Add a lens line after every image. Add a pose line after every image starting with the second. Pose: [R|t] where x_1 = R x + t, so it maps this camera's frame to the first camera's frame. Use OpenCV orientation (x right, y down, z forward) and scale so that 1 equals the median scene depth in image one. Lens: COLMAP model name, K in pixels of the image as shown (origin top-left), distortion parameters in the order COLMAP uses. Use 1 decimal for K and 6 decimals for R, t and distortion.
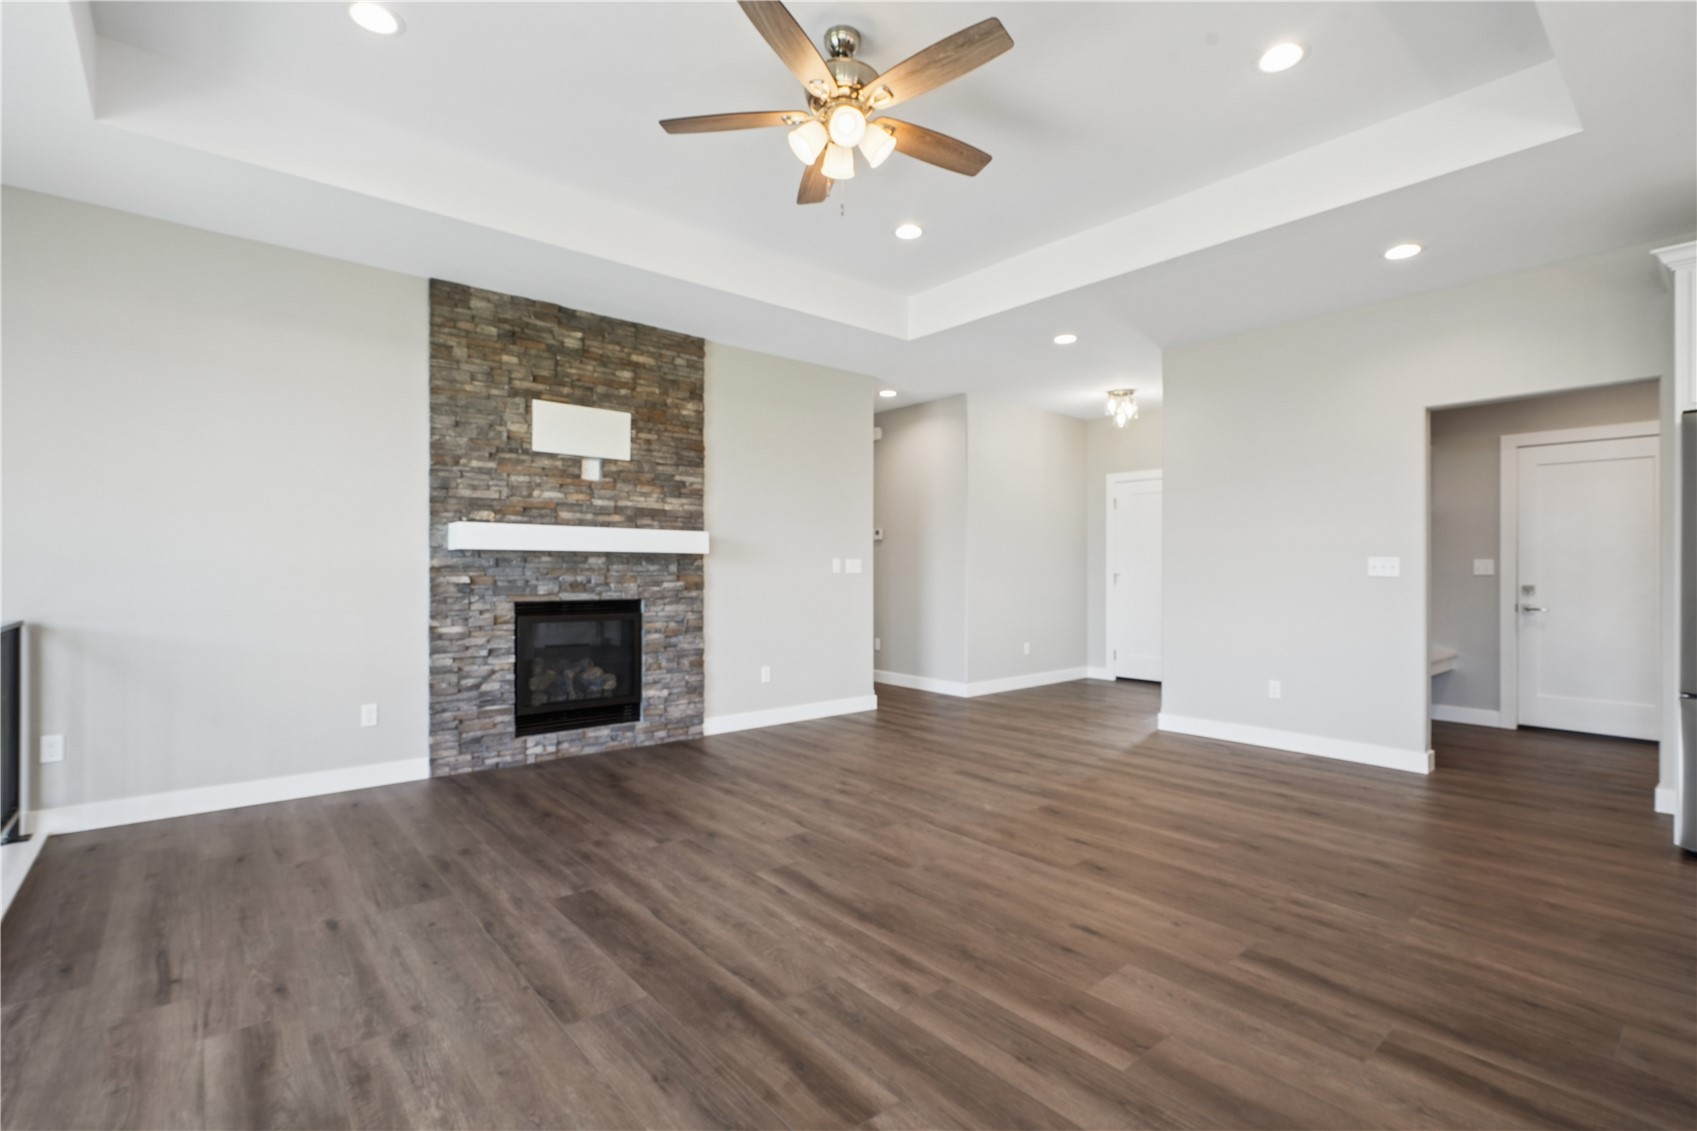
lens RADIAL K [[769.0, 0, 844.3], [0, 769.0, 568.1], [0, 0, 1]] dist [-0.002105, 0.000464]
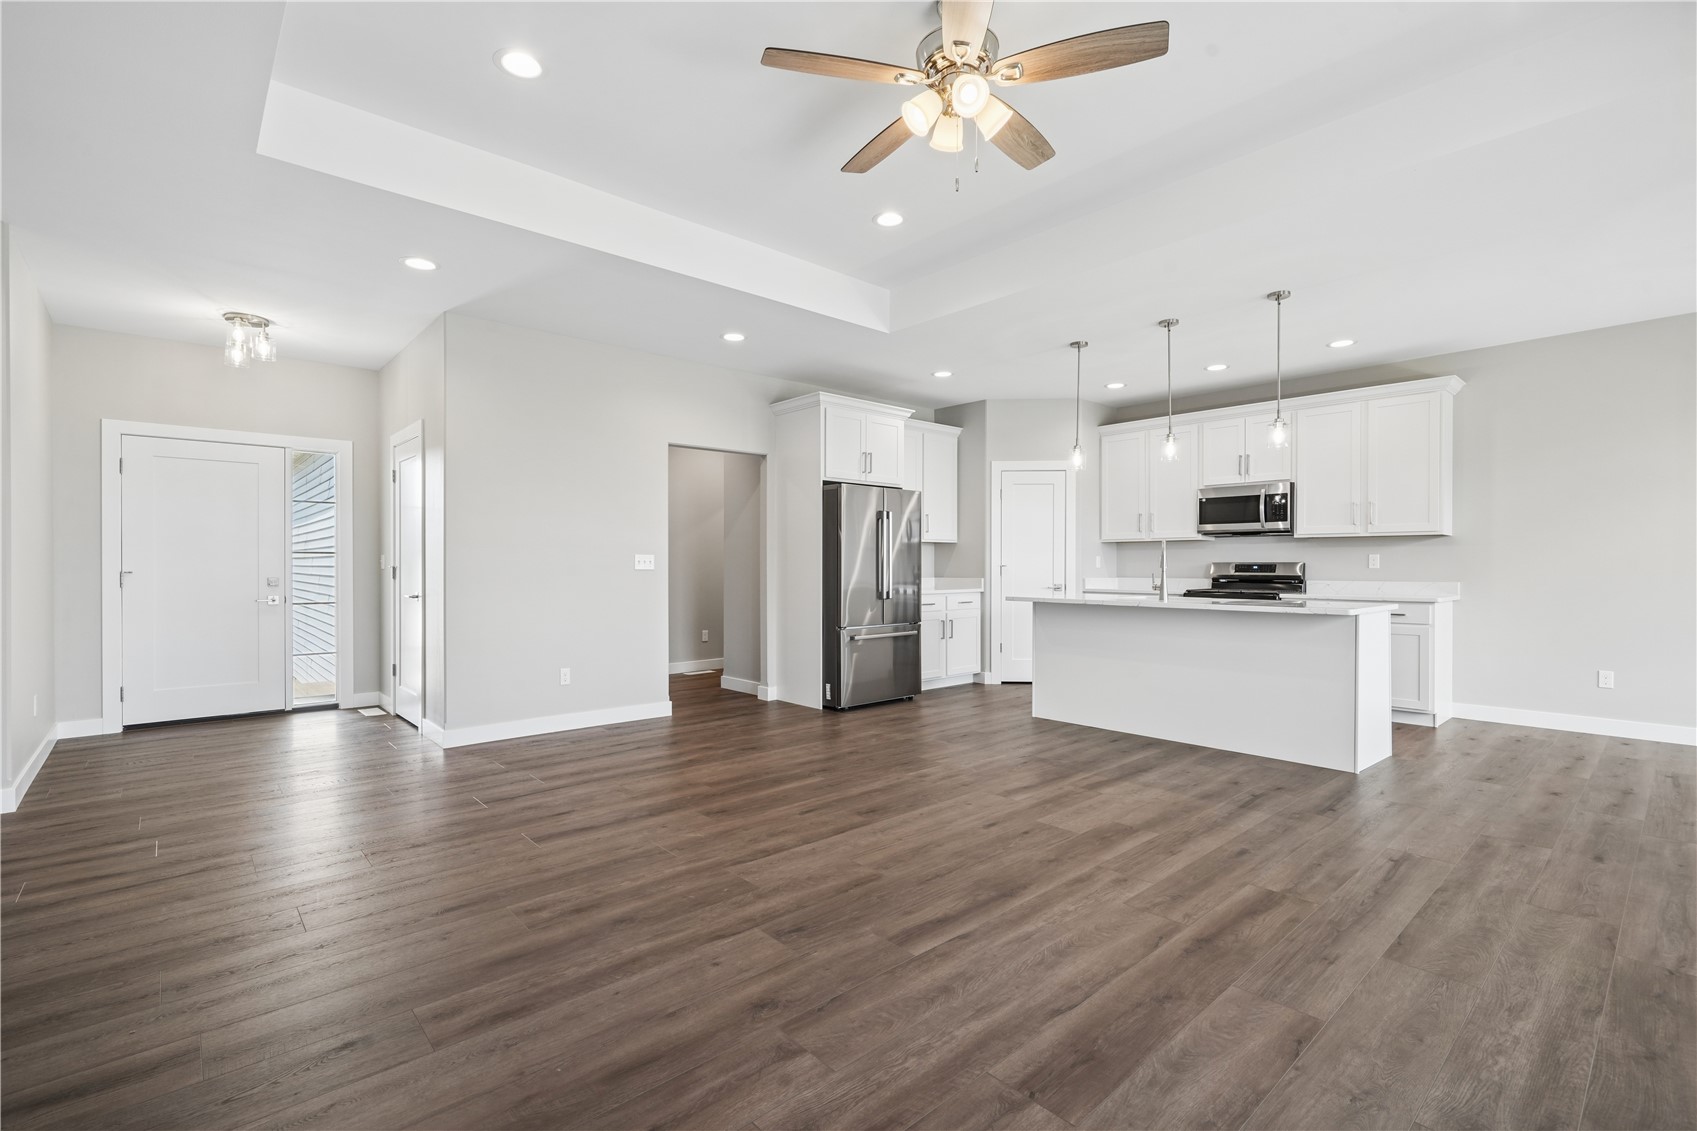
lens RADIAL K [[769.0, 0, 844.3], [0, 769.0, 568.1], [0, 0, 1]] dist [-0.002105, 0.000464]
pose [[-0.028690, -0.004286, 0.999579, -0.579024], [-0.002269, 0.999989, 0.004223, 0.001900], [-0.999586, -0.002147, -0.028699, 0.714701]]
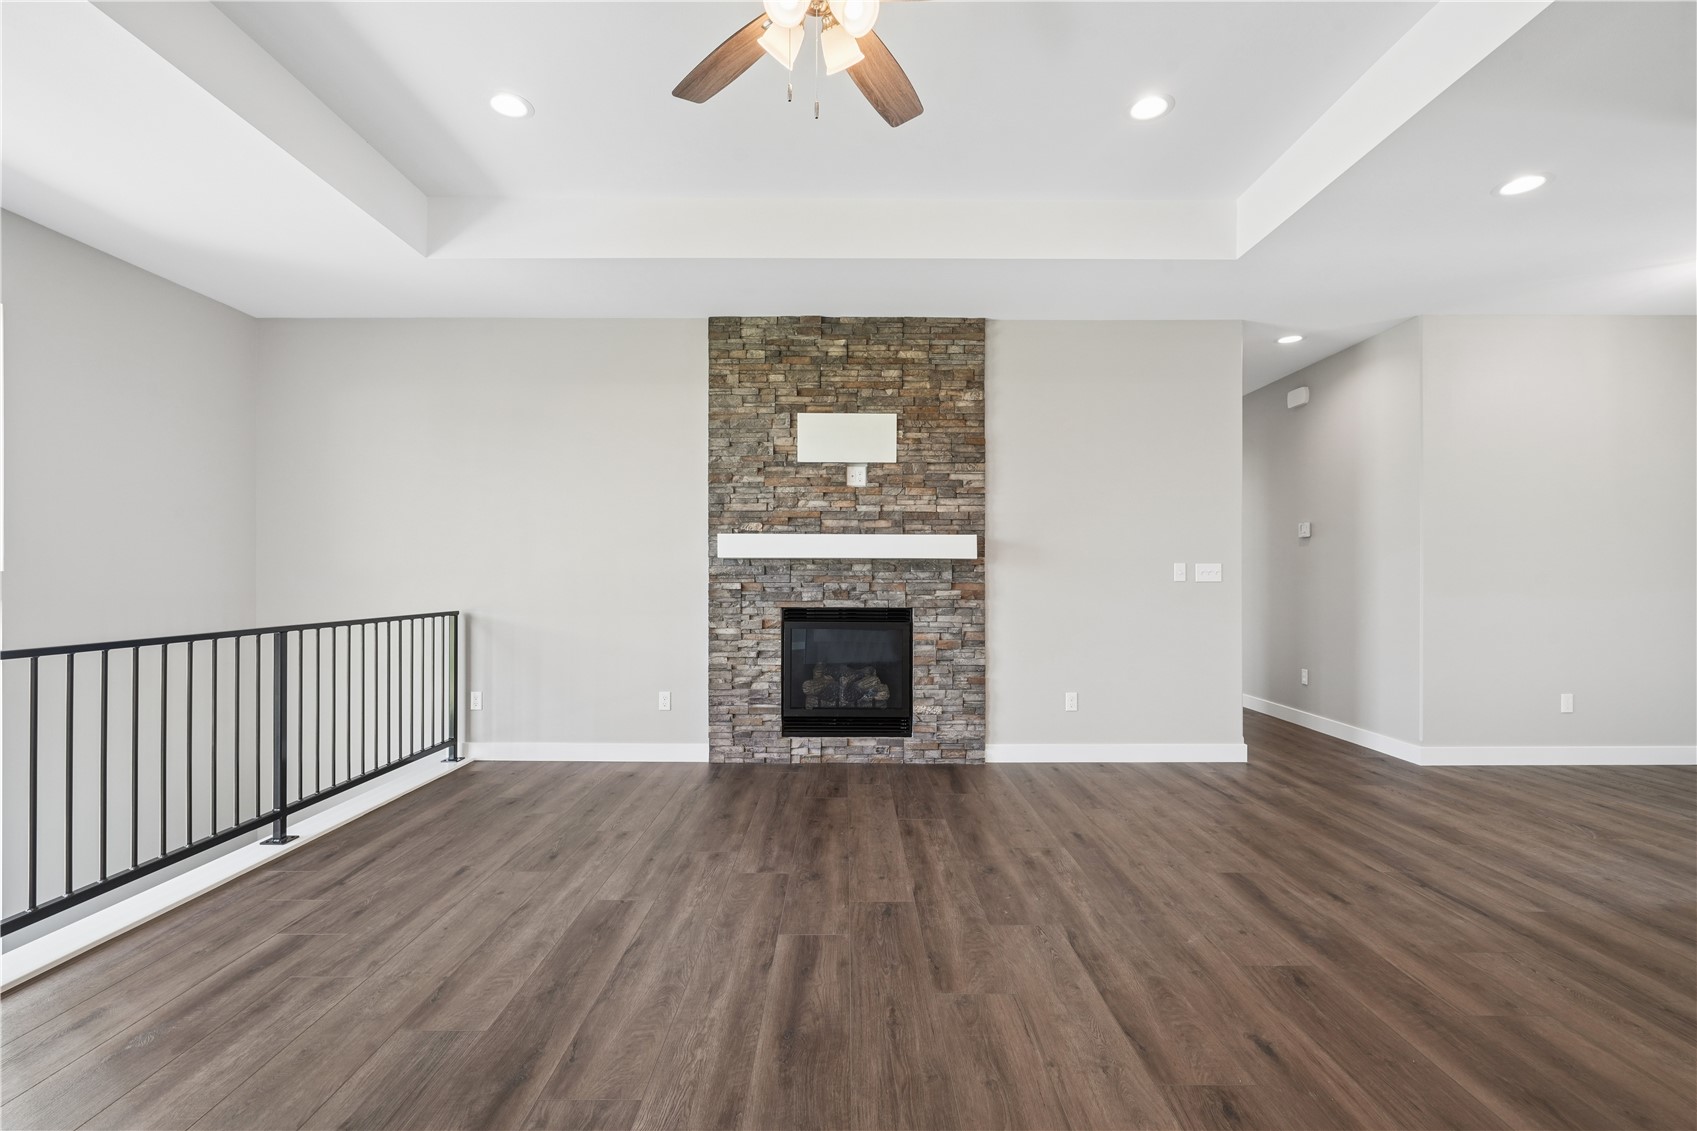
lens RADIAL K [[757.6, 0, 848.9], [0, 757.6, 577.0], [0, 0, 1]] dist [-0.004423, -0.000227]
pose [[0.767965, -0.001141, -0.640491, 0.311592], [0.001122, 0.999999, -0.000435, 0.002715], [0.640491, -0.000385, 0.767965, 0.267752]]
